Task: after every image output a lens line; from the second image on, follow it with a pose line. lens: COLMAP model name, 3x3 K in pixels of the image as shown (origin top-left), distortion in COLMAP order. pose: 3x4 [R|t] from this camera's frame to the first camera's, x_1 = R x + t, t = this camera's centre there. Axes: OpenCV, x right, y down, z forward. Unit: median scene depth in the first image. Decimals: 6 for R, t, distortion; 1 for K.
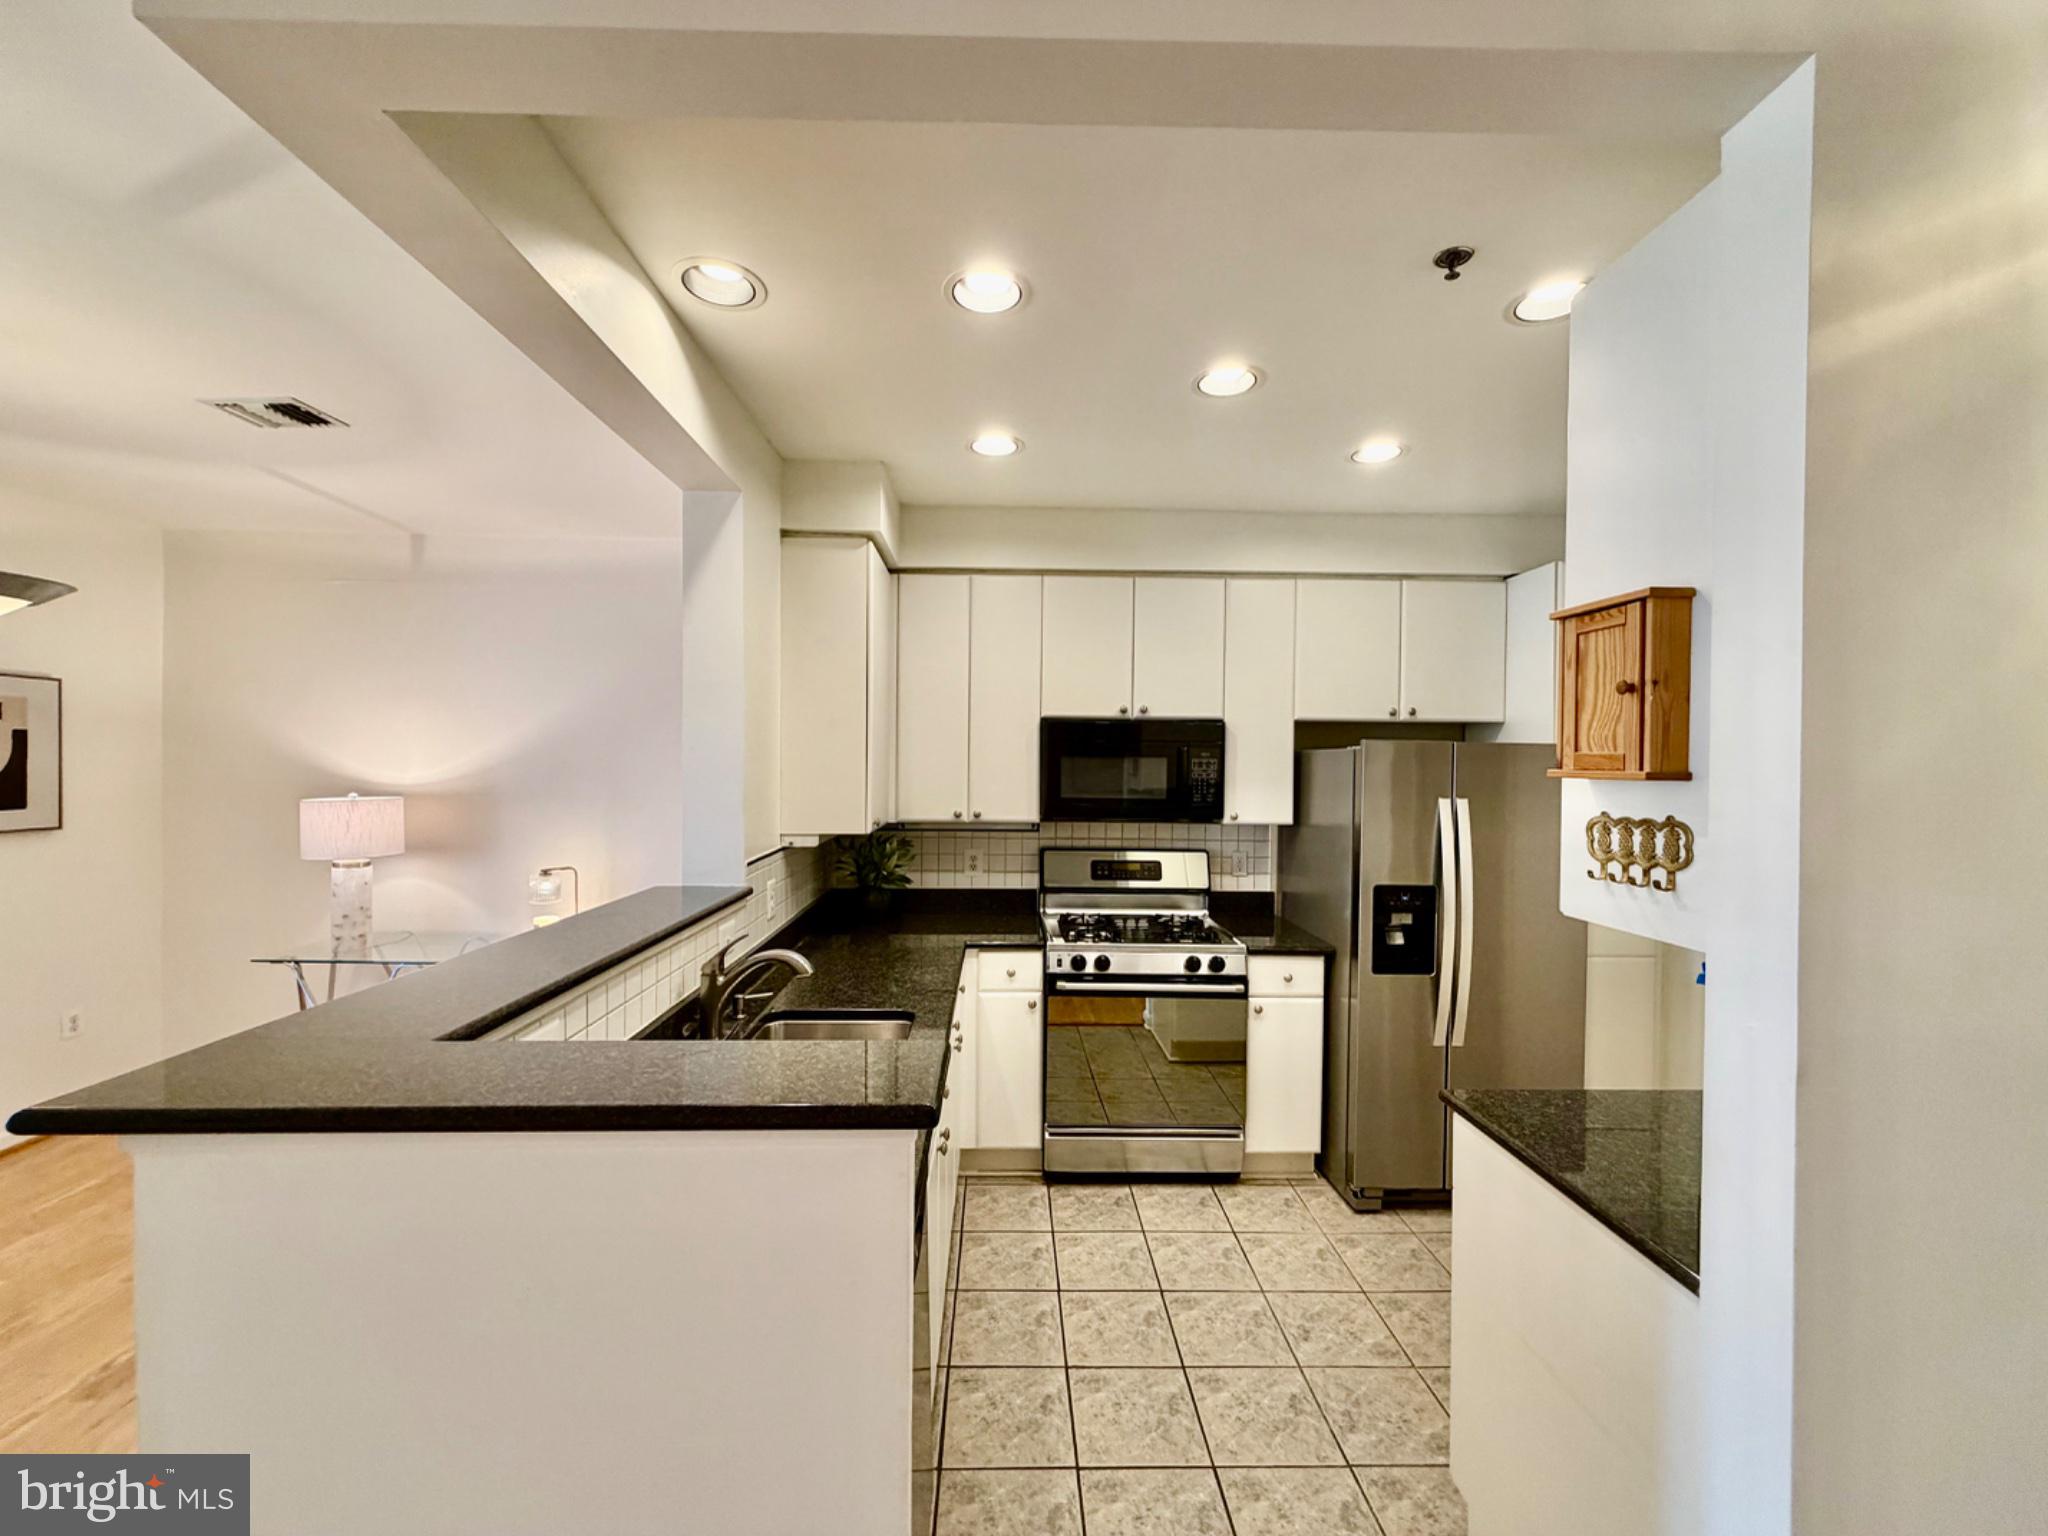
lens RADIAL K [[811.6, 0, 1018.5], [0, 811.6, 768.4], [0, 0, 1]] dist [-0.000825, -0.000257]
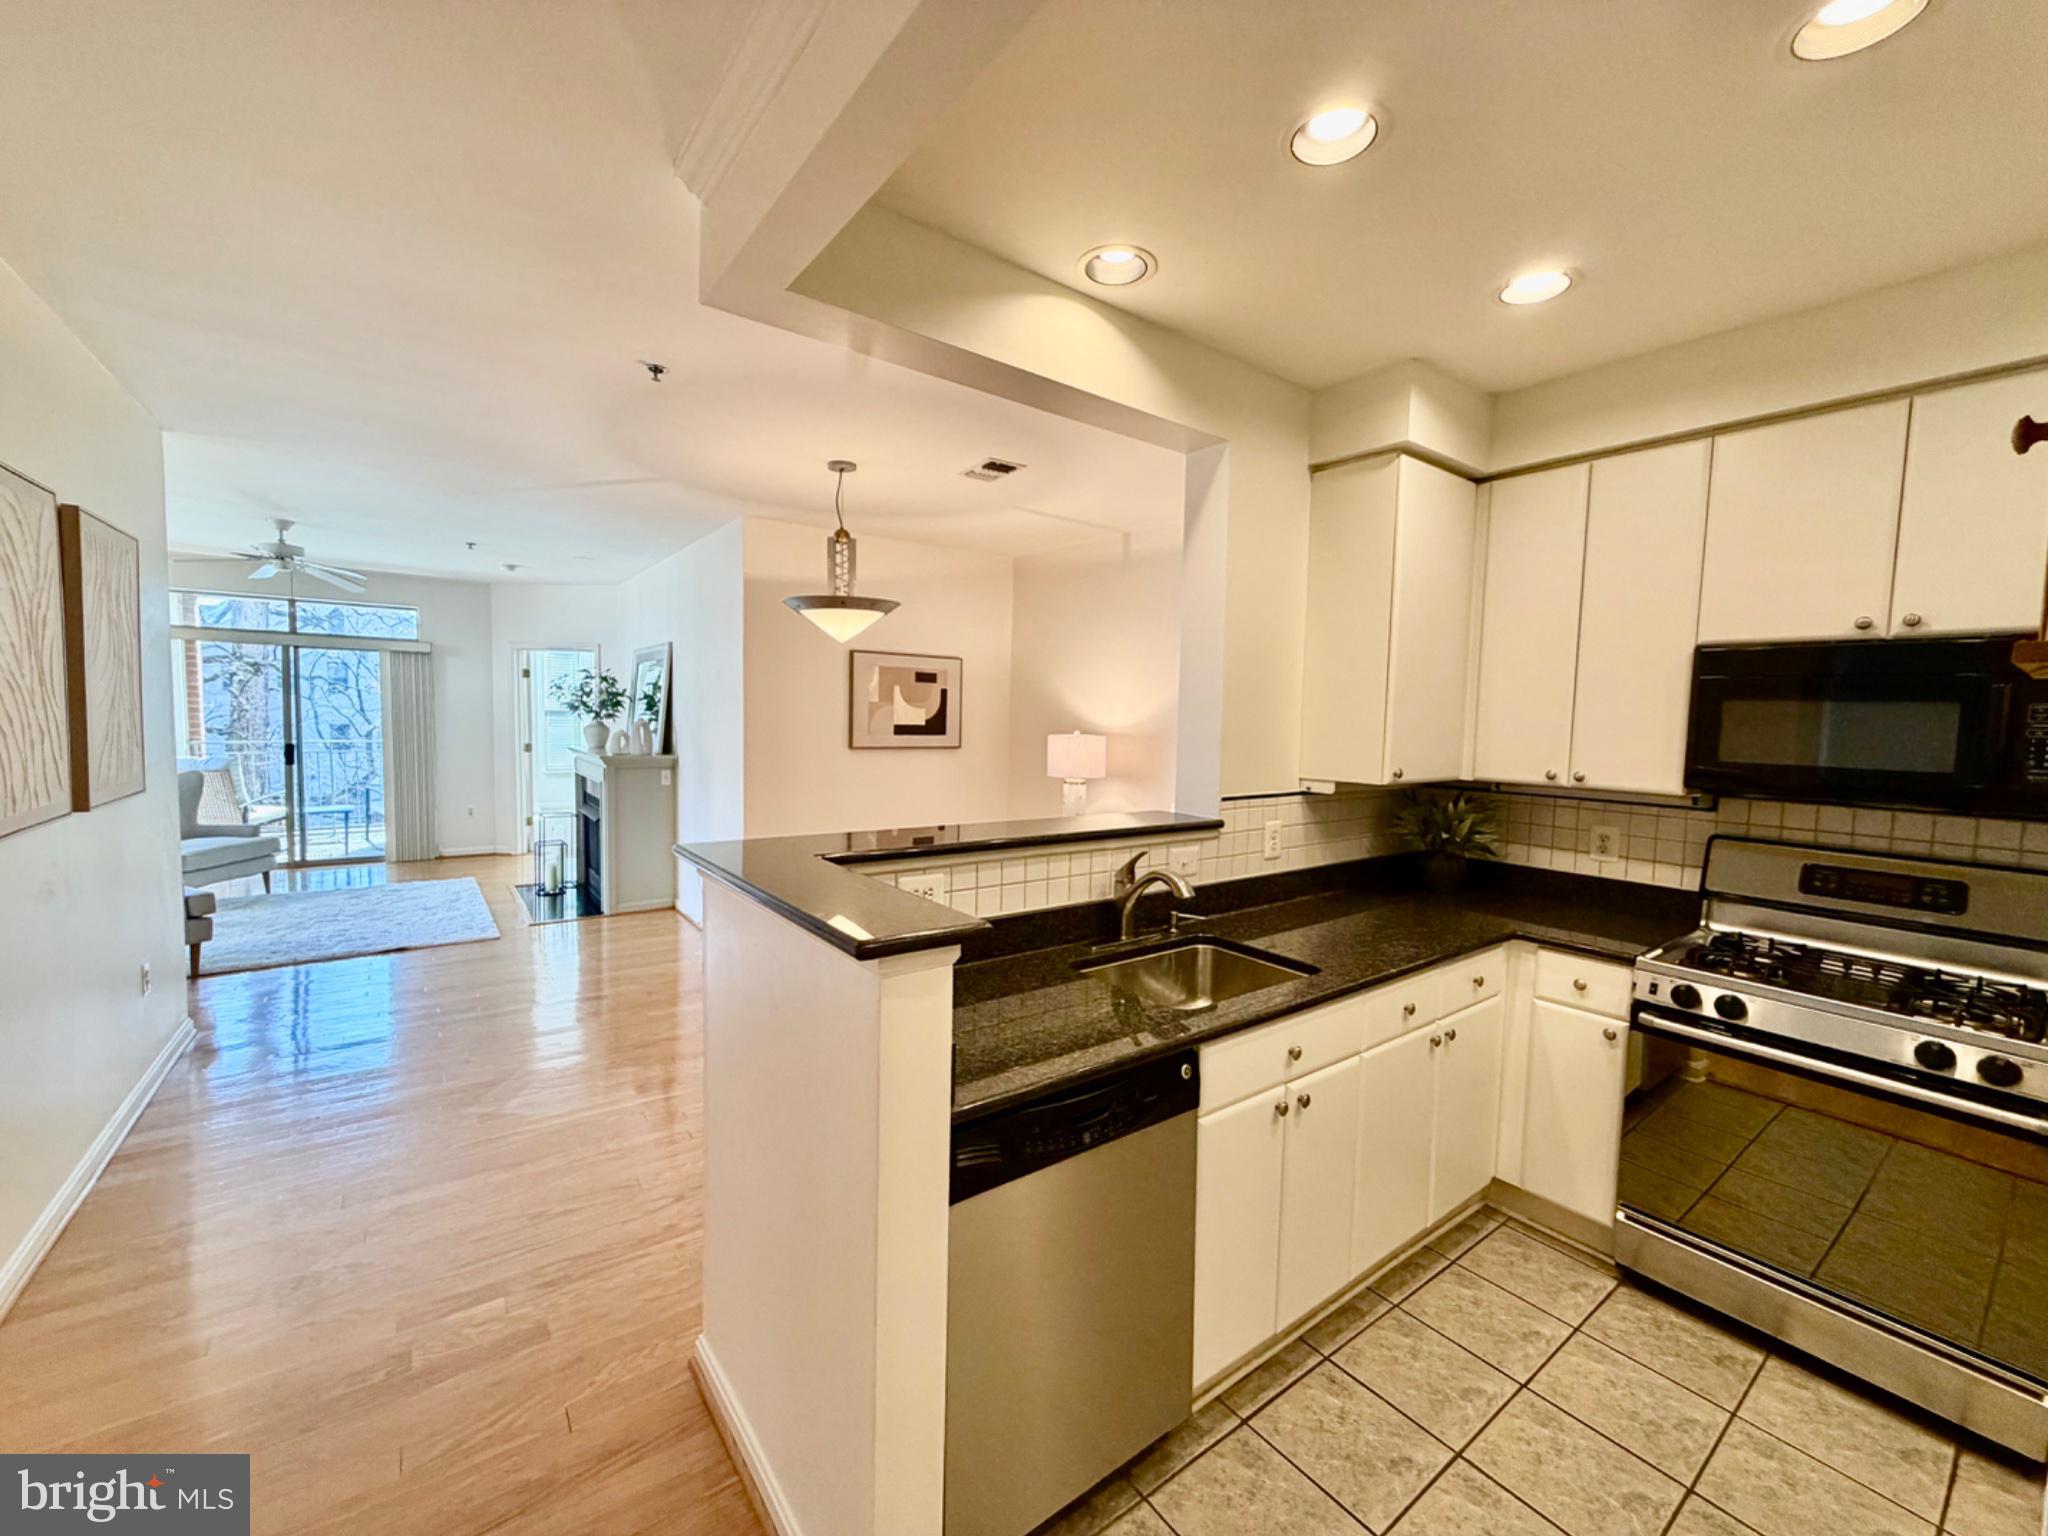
lens RADIAL K [[811.6, 0, 1018.5], [0, 811.6, 768.4], [0, 0, 1]] dist [-0.000825, -0.000257]
pose [[0.578028, 0.060739, -0.813753, 0.290150], [-0.025026, 0.998076, 0.056720, 0.019630], [0.815633, -0.012421, 0.578437, 0.133361]]
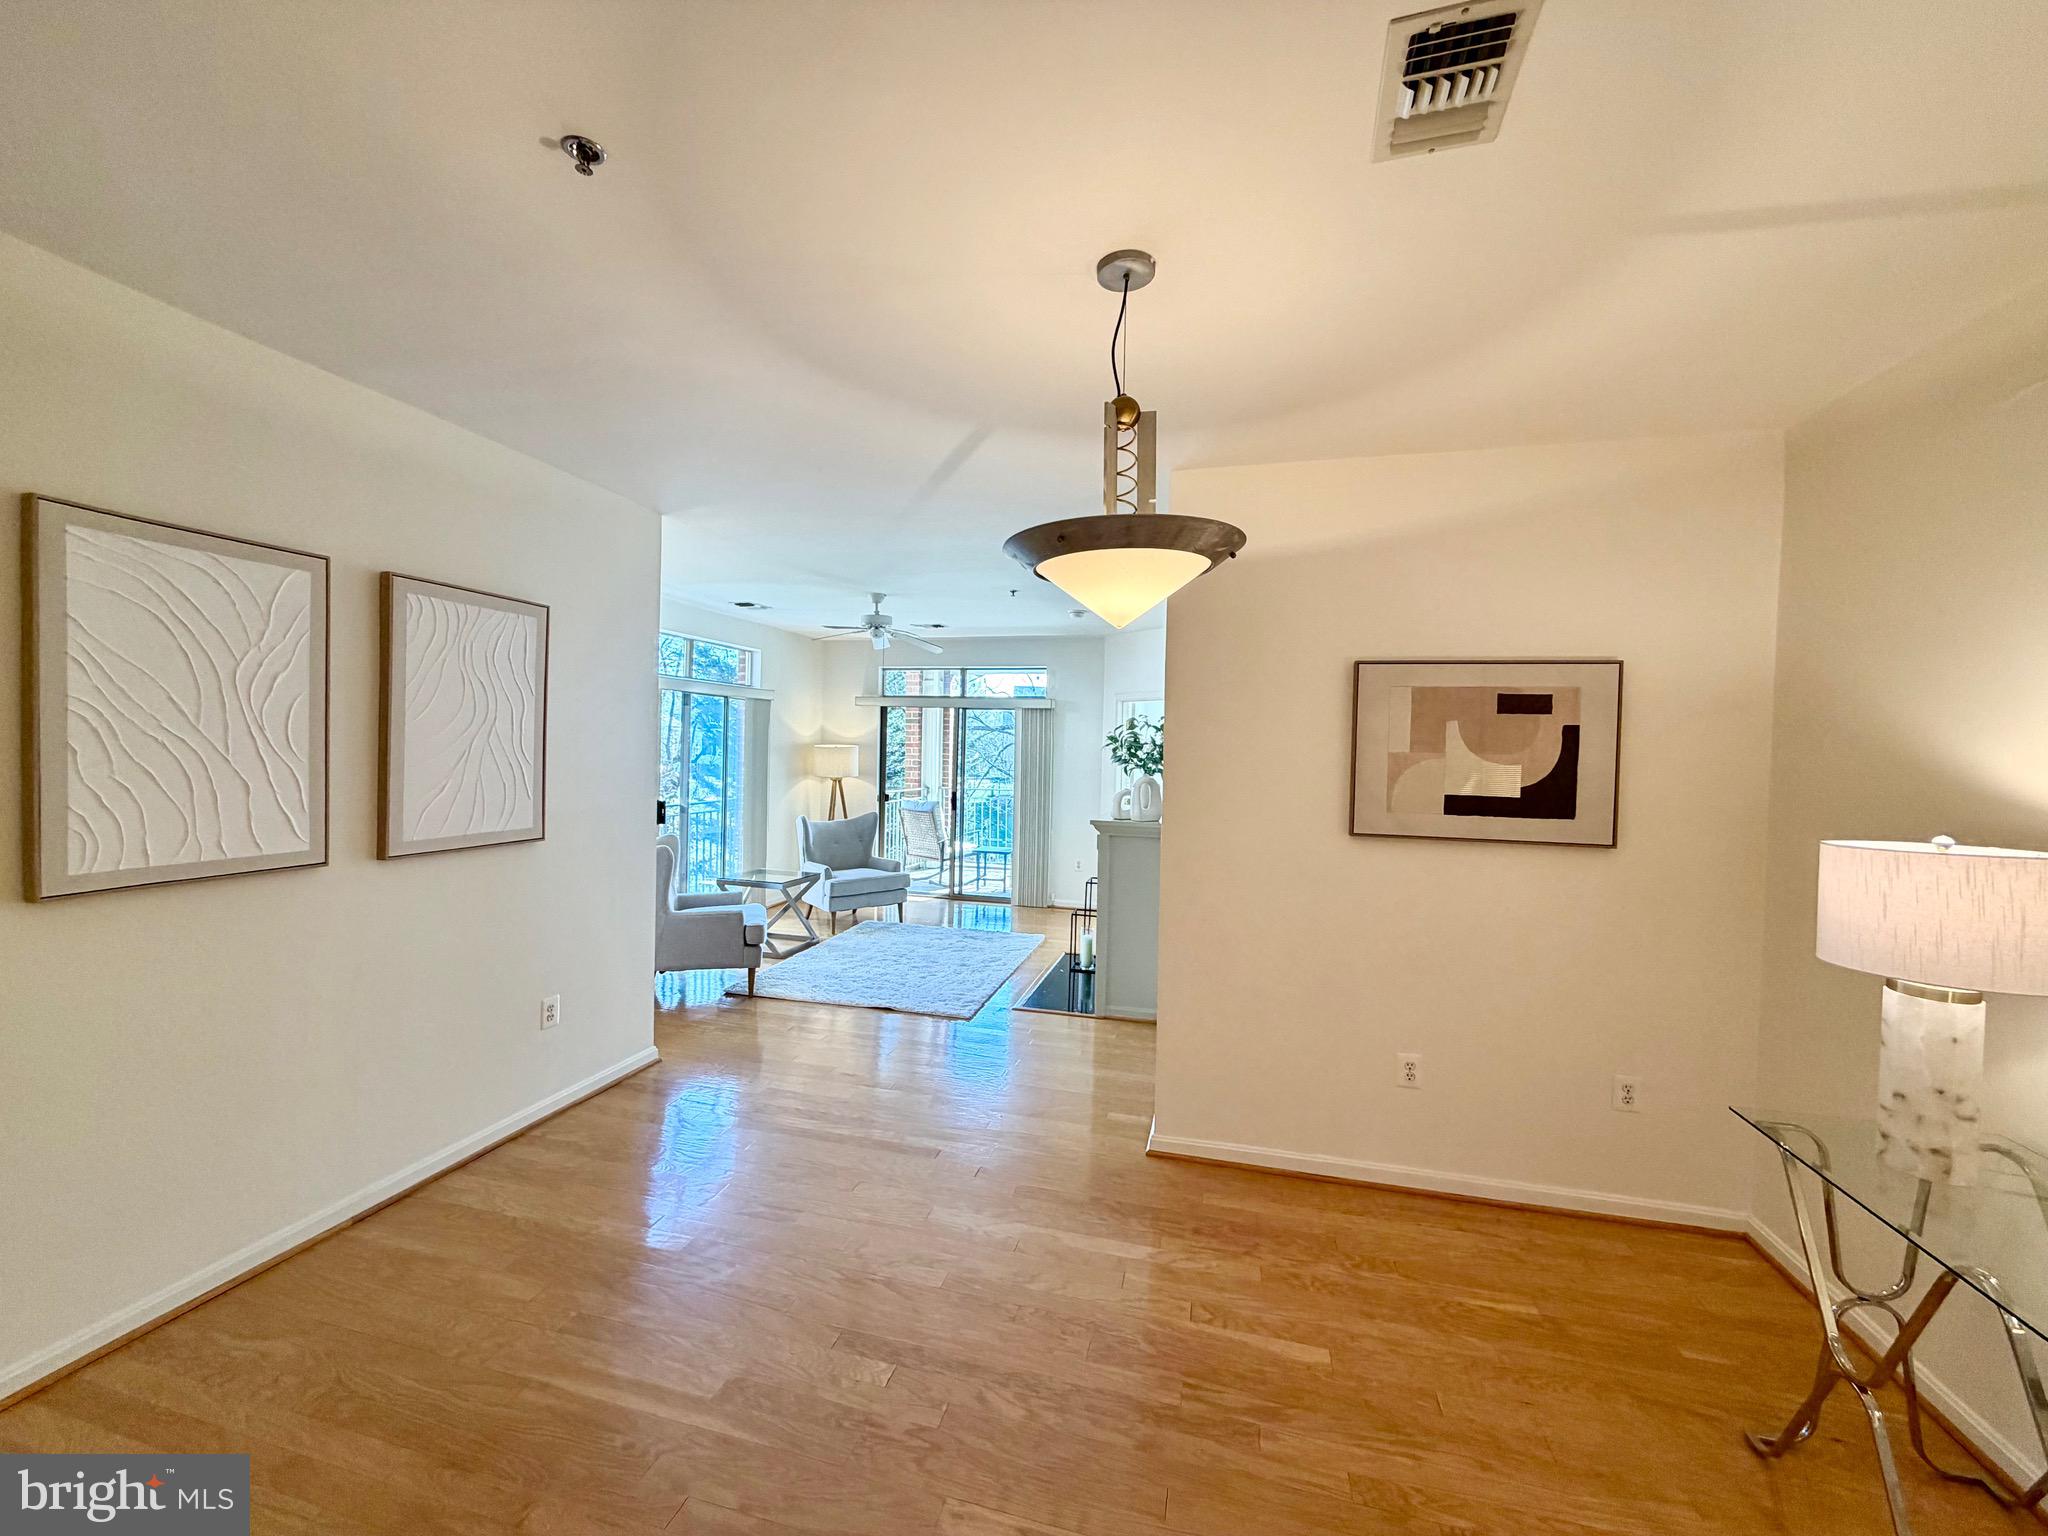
lens RADIAL K [[811.6, 0, 1018.5], [0, 811.6, 768.4], [0, 0, 1]] dist [-0.000825, -0.000257]
pose [[-0.273462, 0.008667, -0.961844, -0.267899], [-0.031353, 0.999348, 0.017919, -0.000246], [0.961372, 0.035057, -0.273012, 0.709442]]
